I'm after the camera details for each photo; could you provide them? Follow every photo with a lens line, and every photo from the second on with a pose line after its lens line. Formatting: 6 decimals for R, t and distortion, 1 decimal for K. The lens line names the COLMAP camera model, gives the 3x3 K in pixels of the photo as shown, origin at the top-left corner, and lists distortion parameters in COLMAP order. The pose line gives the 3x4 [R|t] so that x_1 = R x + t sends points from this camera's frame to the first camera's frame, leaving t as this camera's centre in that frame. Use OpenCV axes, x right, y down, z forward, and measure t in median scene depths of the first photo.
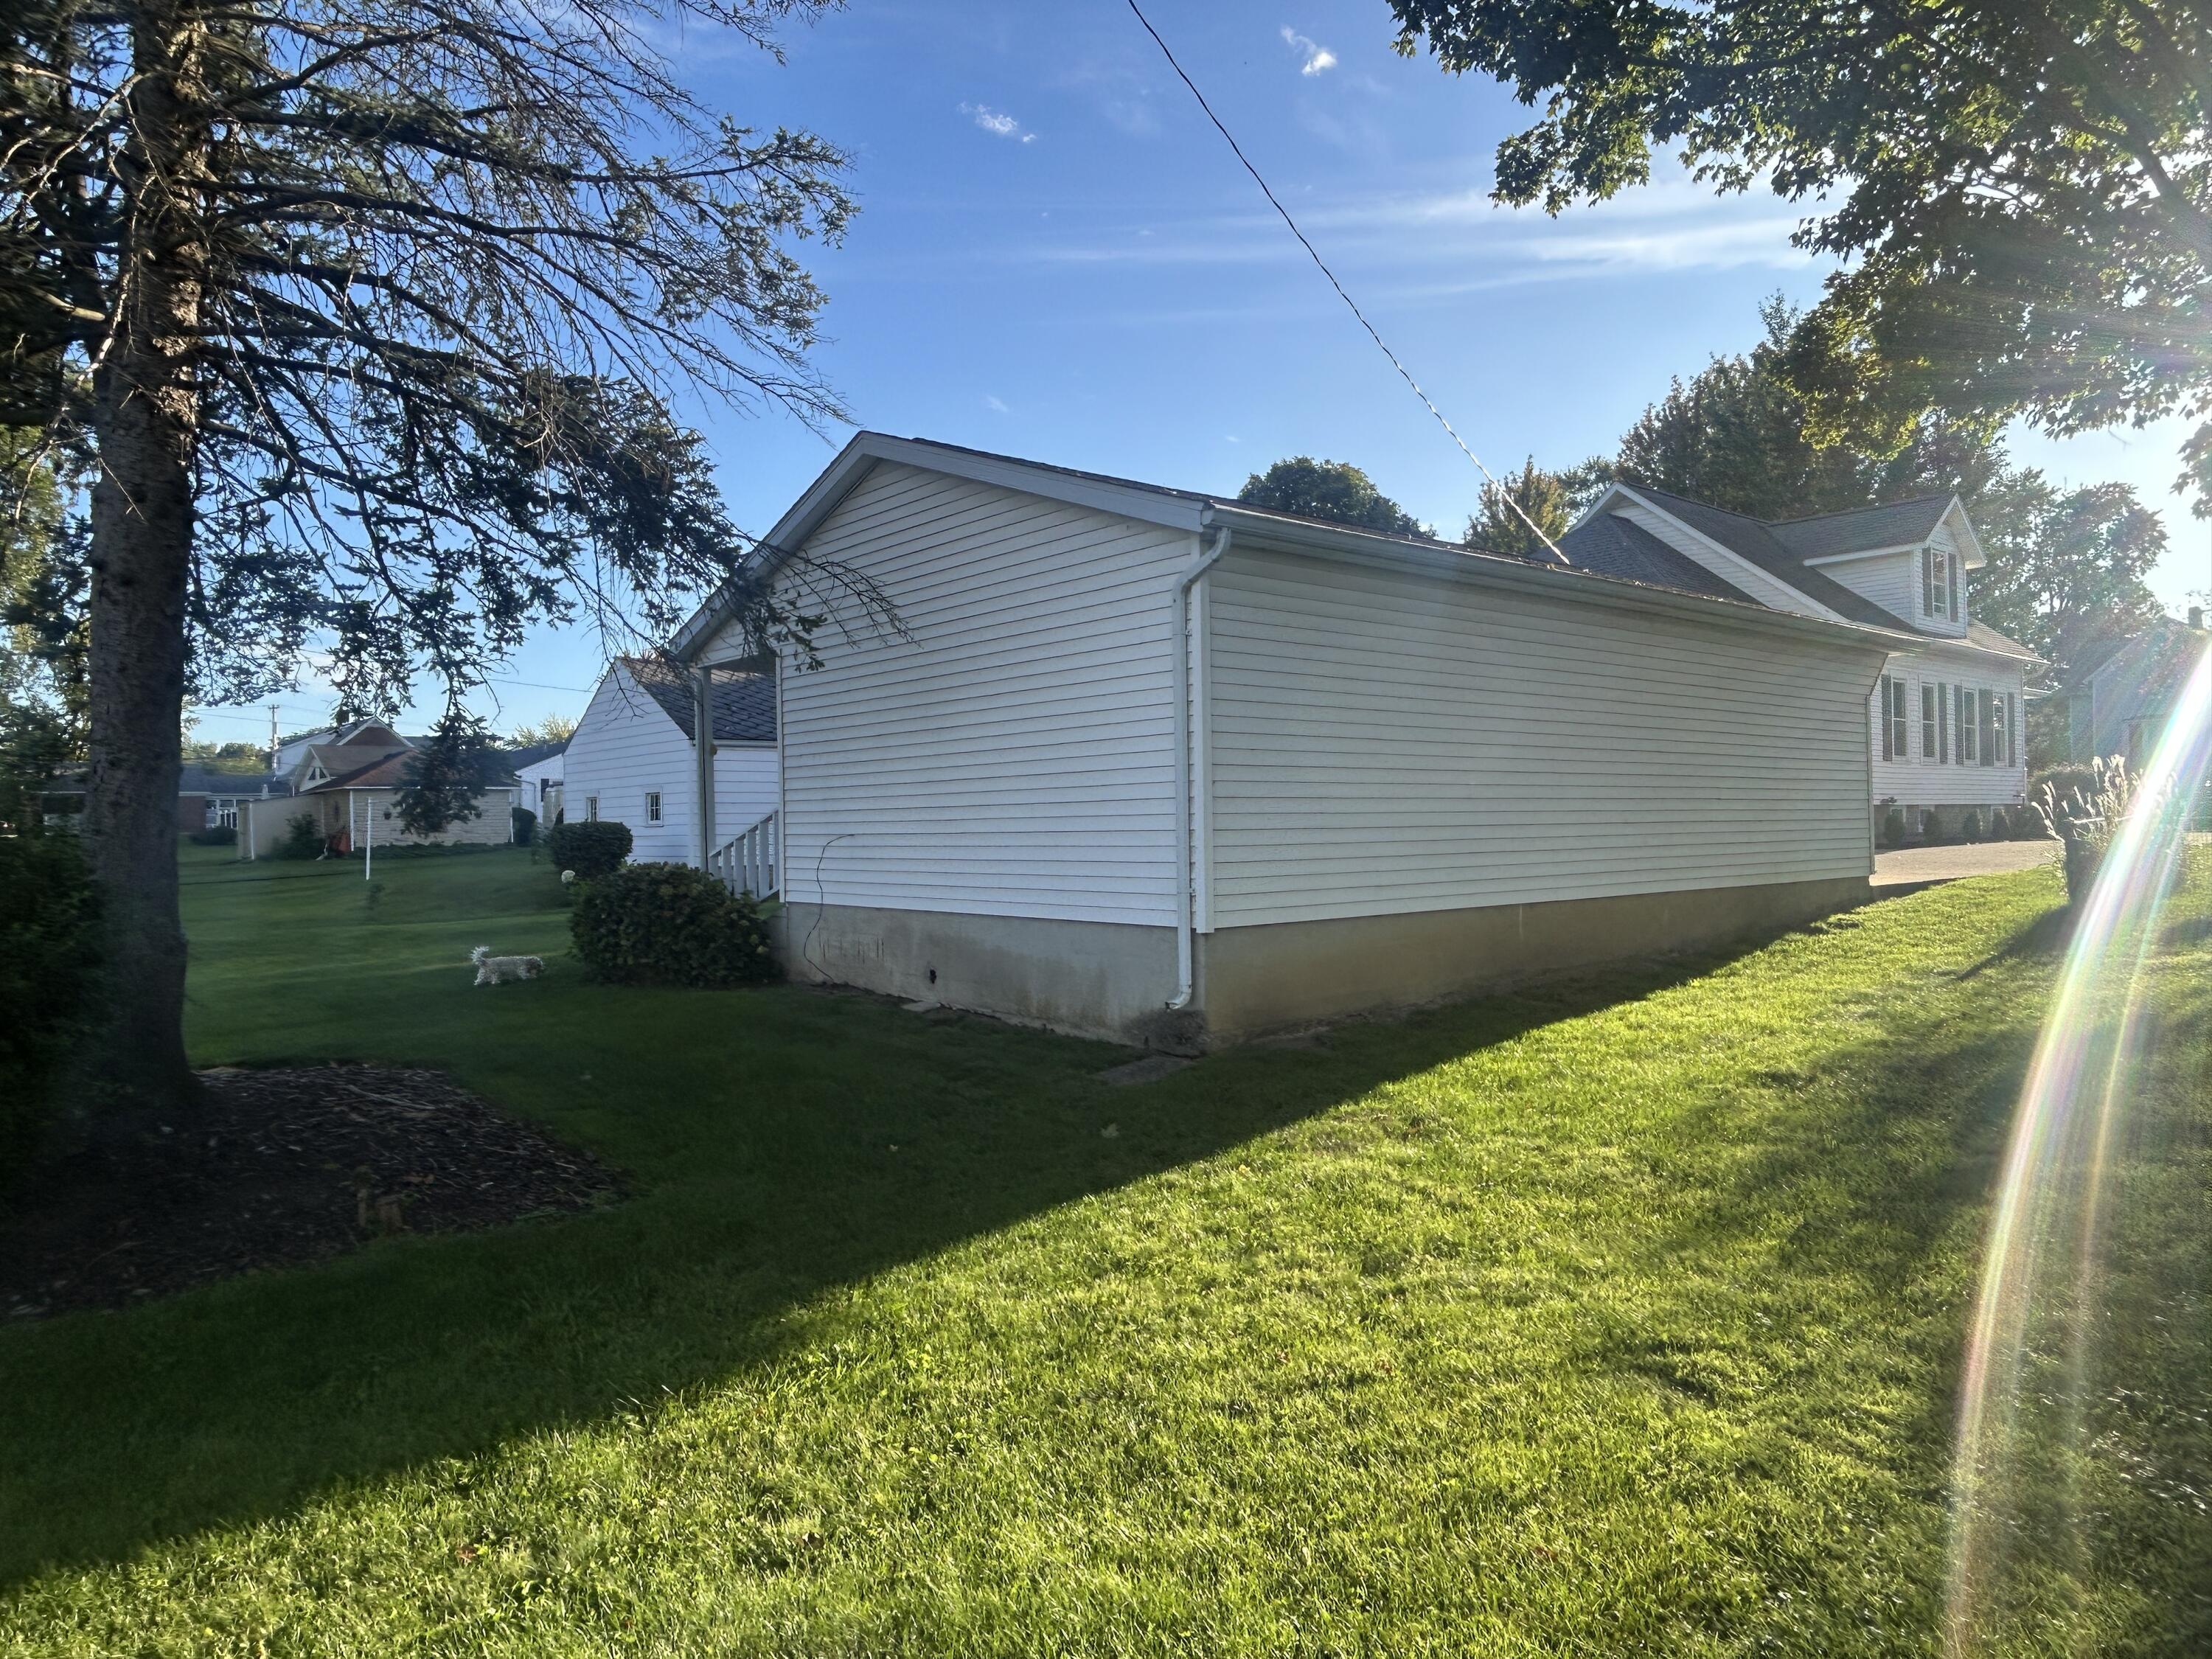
lens RADIAL K [[1409.2, 0, 1106.0], [0, 1409.2, 829.5], [0, 0, 1]] dist [-0.000546, -0.004421]
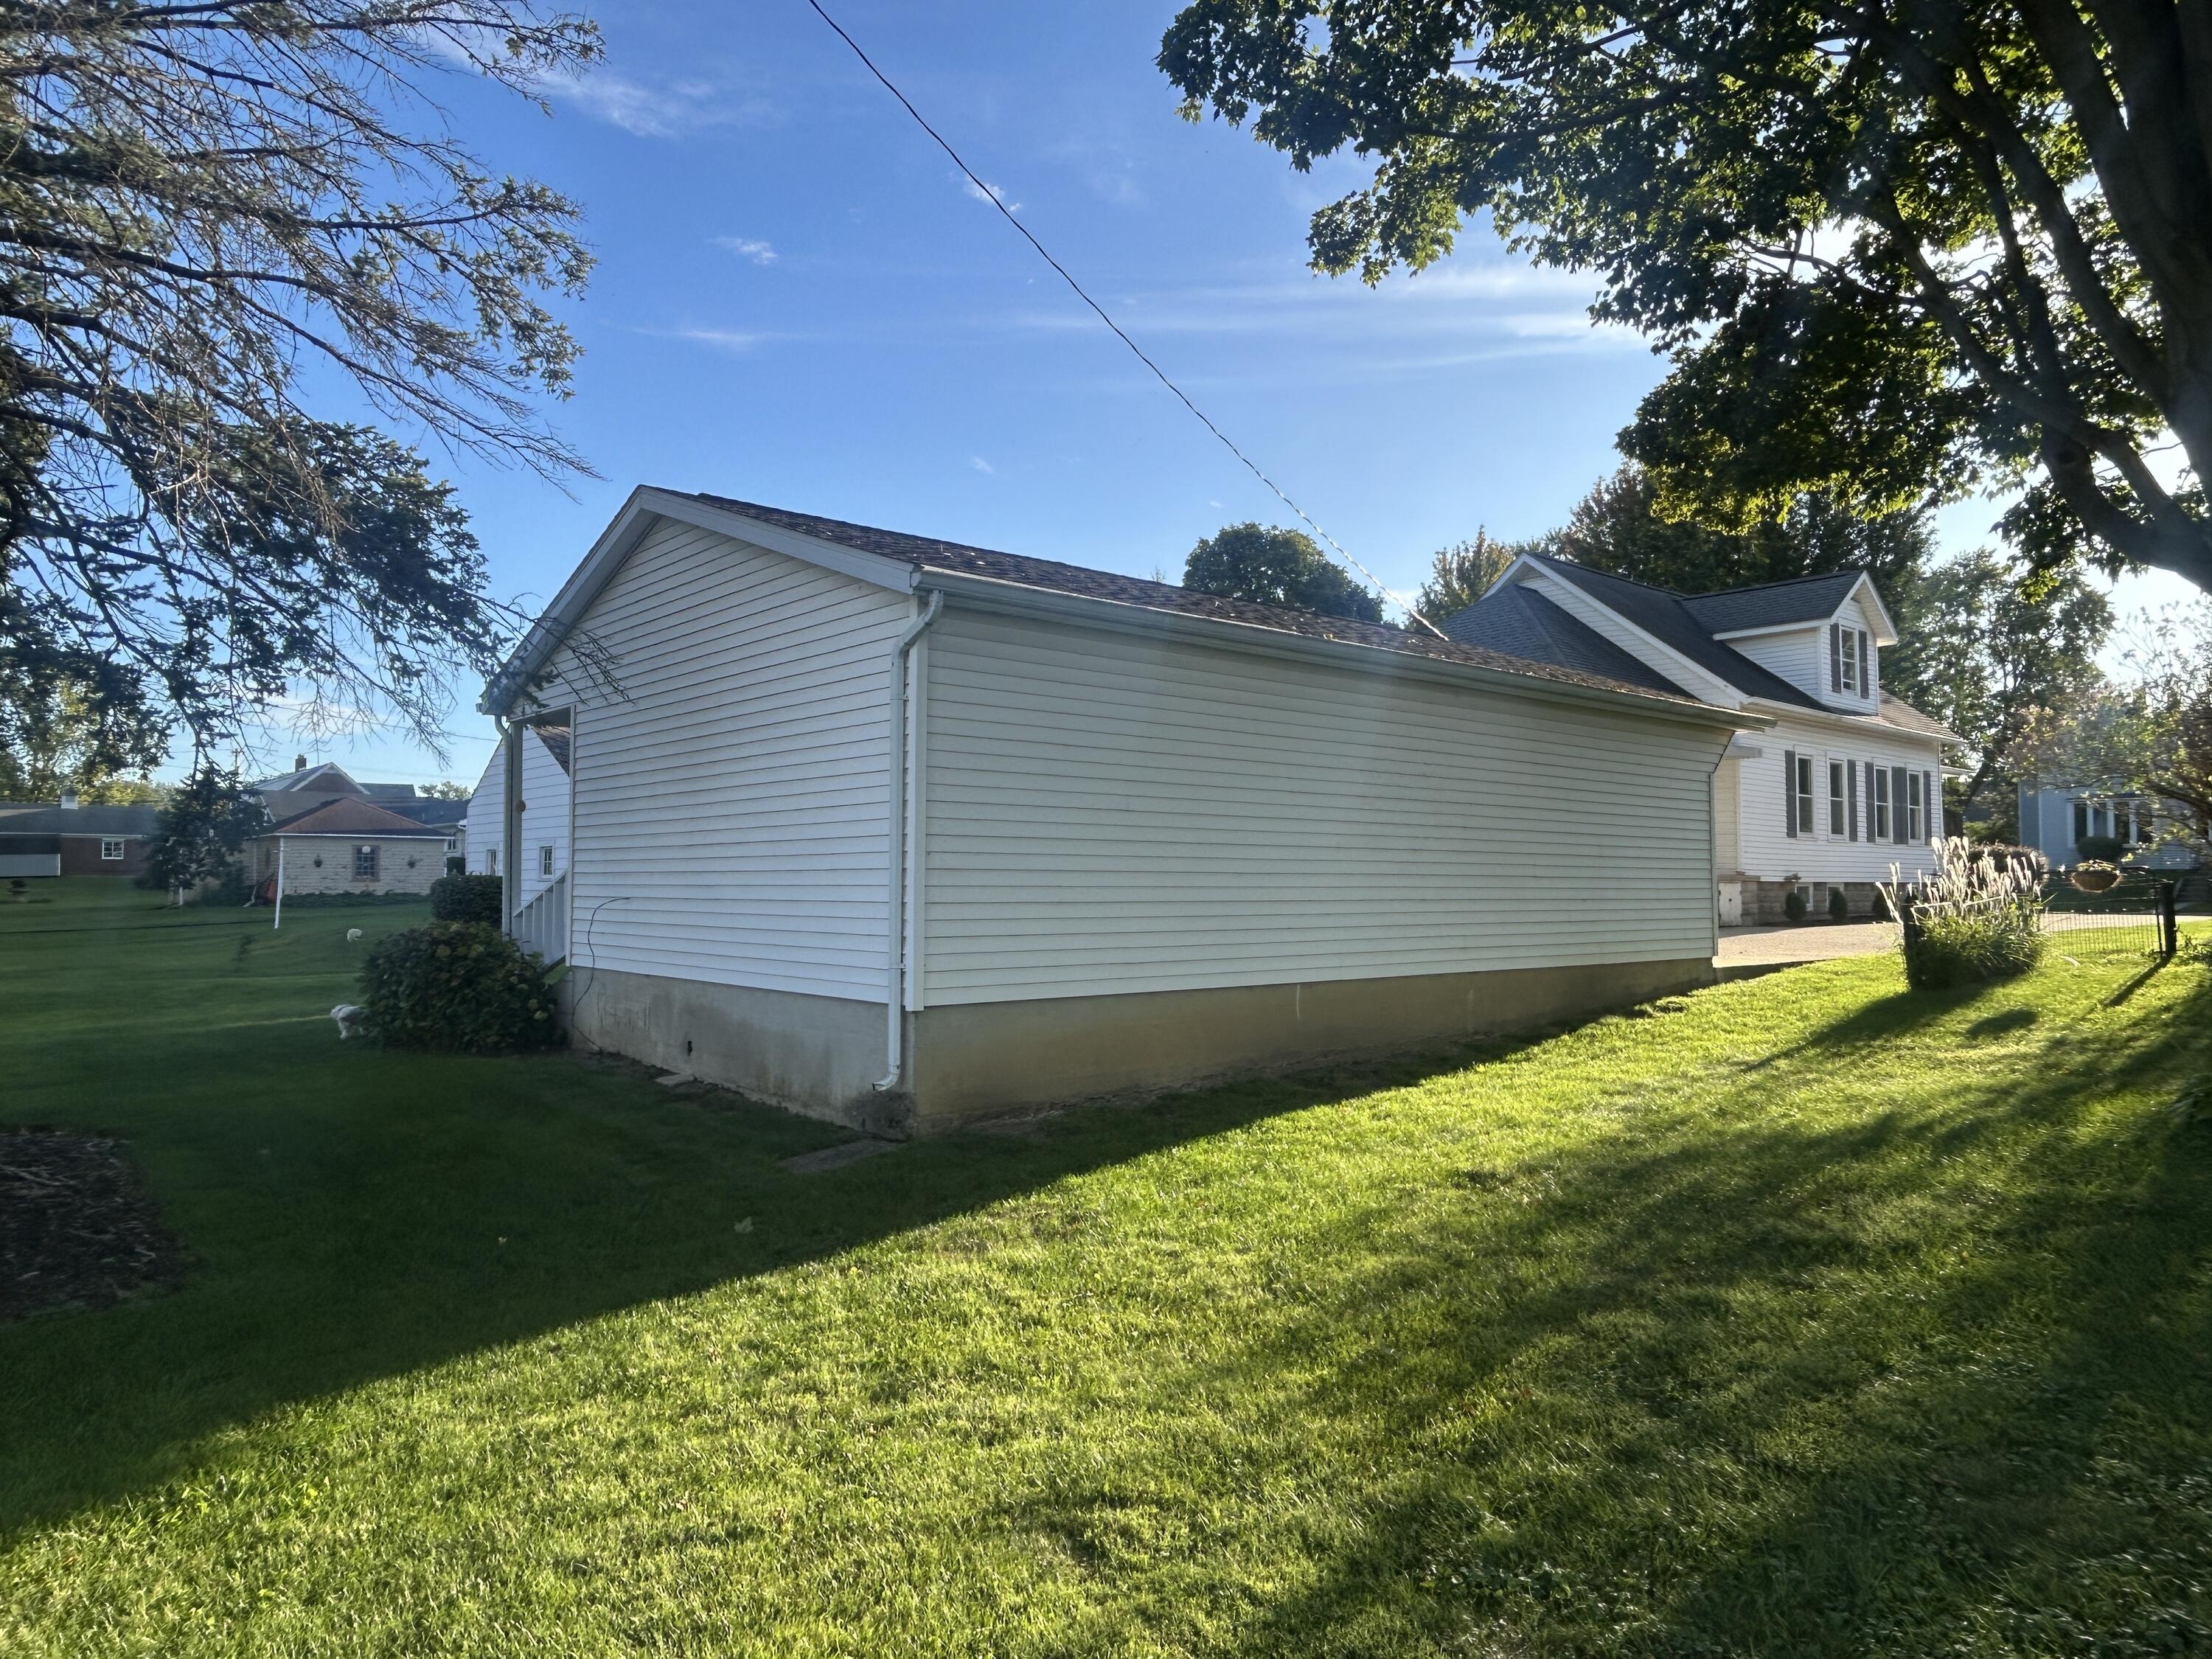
lens RADIAL K [[1409.2, 0, 1106.0], [0, 1409.2, 829.5], [0, 0, 1]] dist [-0.000546, -0.004421]
pose [[0.999820, 0.018316, 0.004995, 0.169519], [-0.018092, 0.998964, -0.041752, -0.010615], [-0.005755, 0.041654, 0.999116, 0.034915]]
